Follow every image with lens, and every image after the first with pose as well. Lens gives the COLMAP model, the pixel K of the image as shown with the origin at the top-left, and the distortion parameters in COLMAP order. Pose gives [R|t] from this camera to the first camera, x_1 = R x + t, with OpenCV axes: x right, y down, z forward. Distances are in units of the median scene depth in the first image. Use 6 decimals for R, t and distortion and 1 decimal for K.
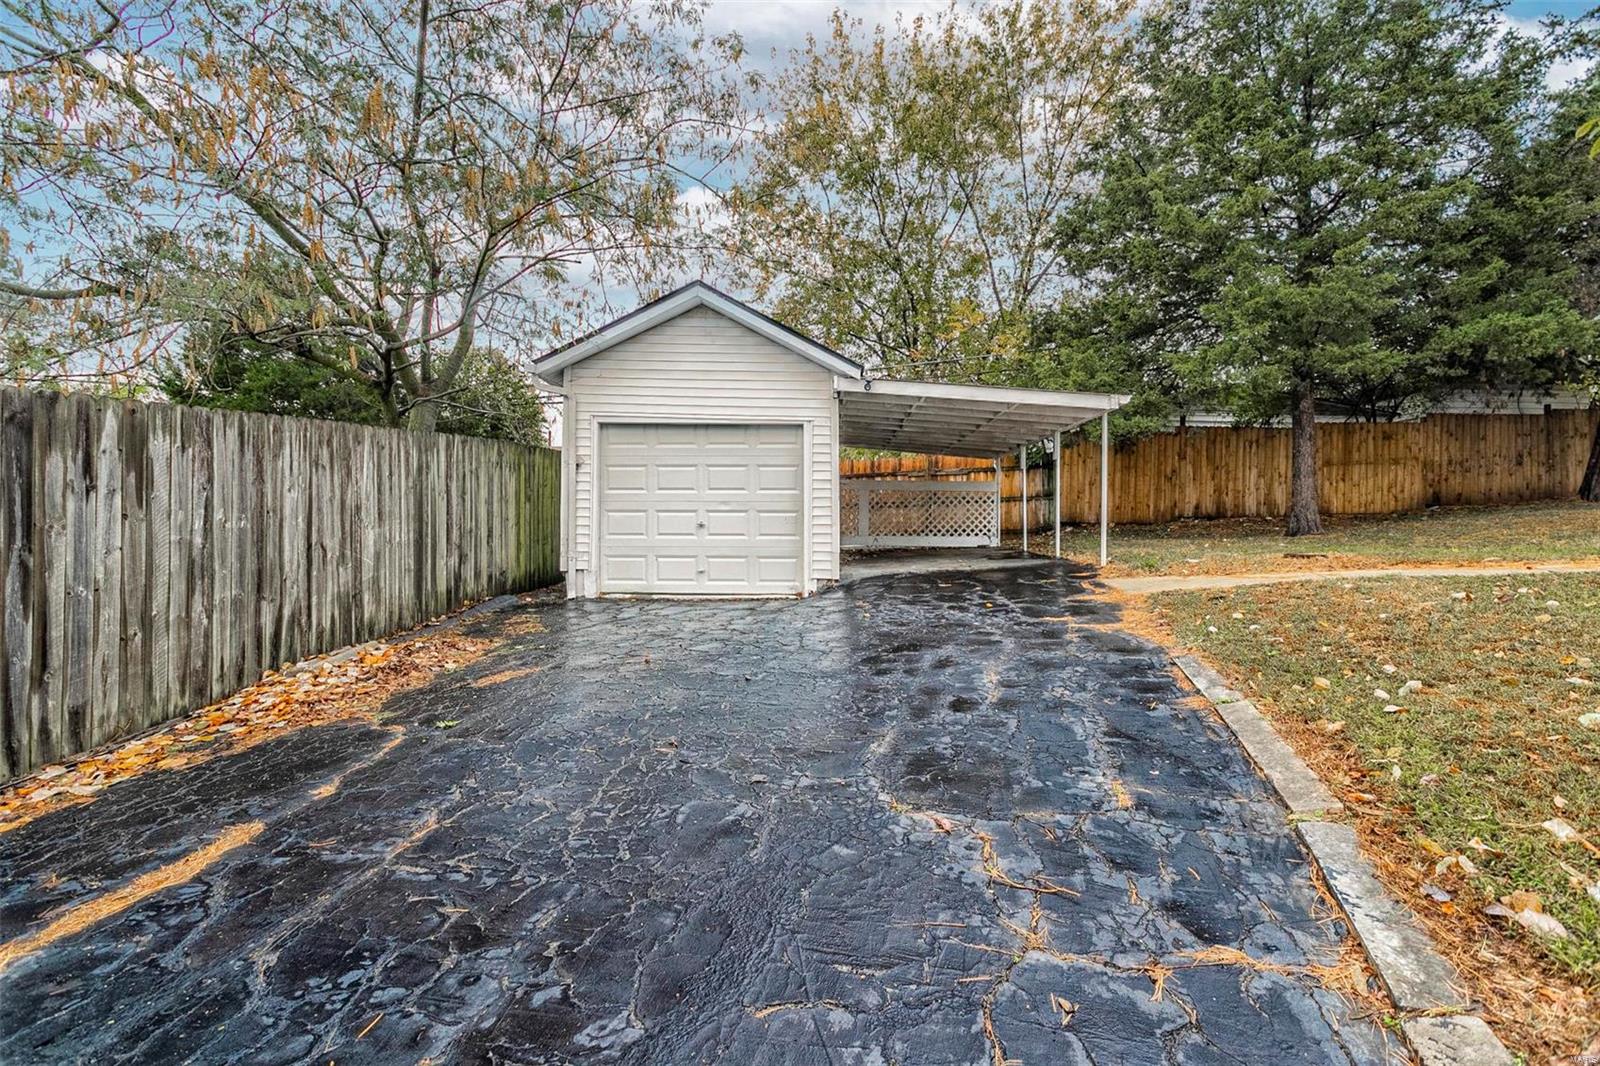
lens RADIAL K [[764.4, 0, 782.1], [0, 764.4, 518.5], [0, 0, 1]] dist [0.000867, 0.000792]
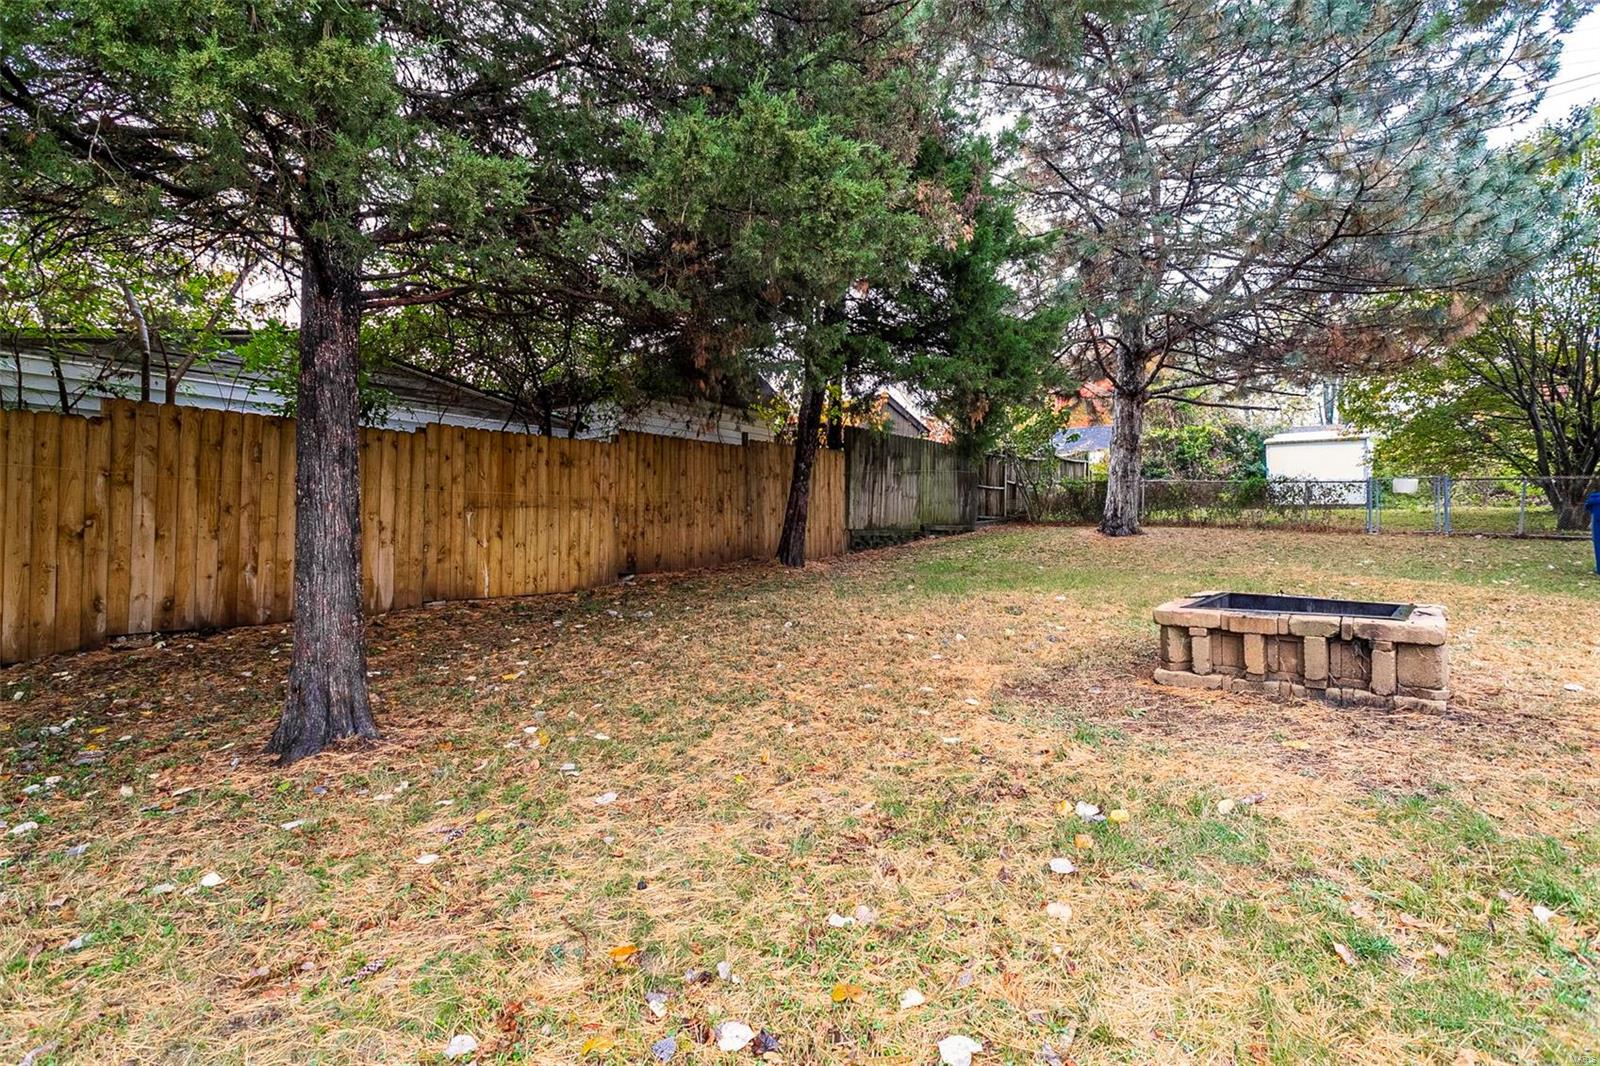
lens RADIAL K [[772.6, 0, 800.0], [0, 772.6, 533.0], [0, 0, 1]] dist [0.005109, 0.001627]
pose [[0.606350, -0.009175, 0.795145, 0.421748], [-0.003179, 0.999897, 0.013962, -0.060411], [-0.795191, -0.010993, 0.606259, 0.490084]]
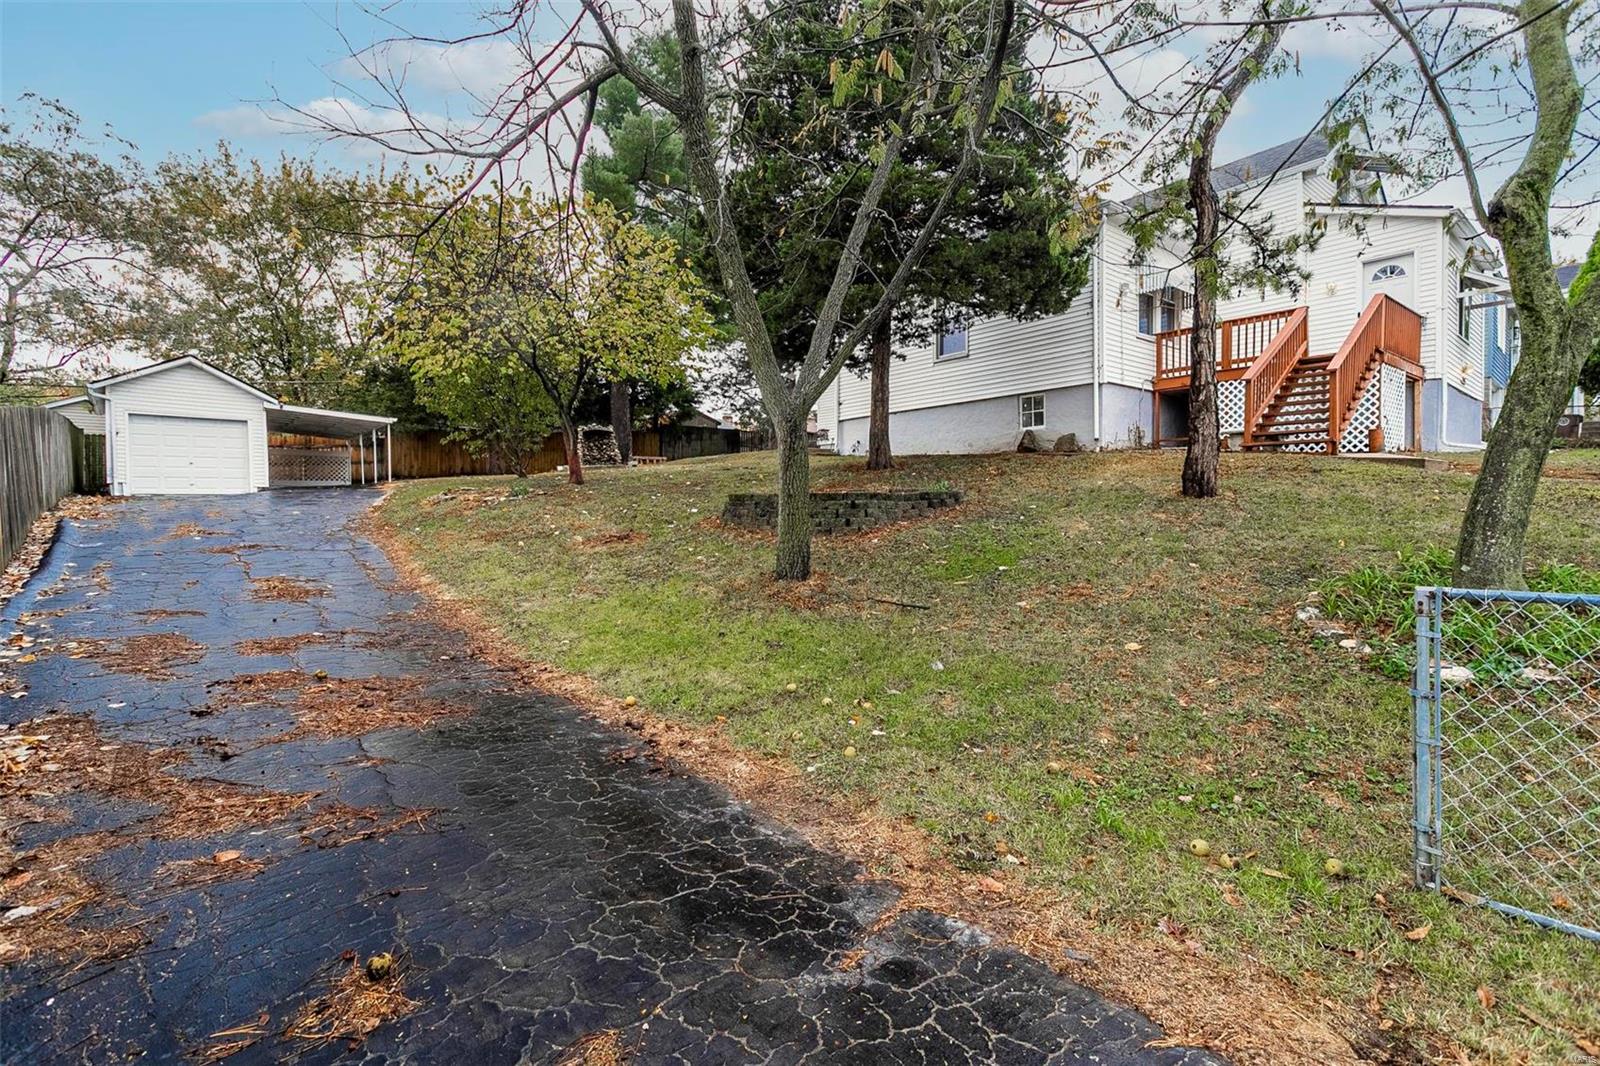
lens RADIAL K [[772.6, 0, 800.0], [0, 772.6, 533.0], [0, 0, 1]] dist [0.005109, 0.001627]
pose [[0.711966, -0.035965, 0.701292, -0.257267], [0.010901, 0.999133, 0.040173, 0.081264], [-0.702129, -0.020957, 0.711741, -1.079174]]
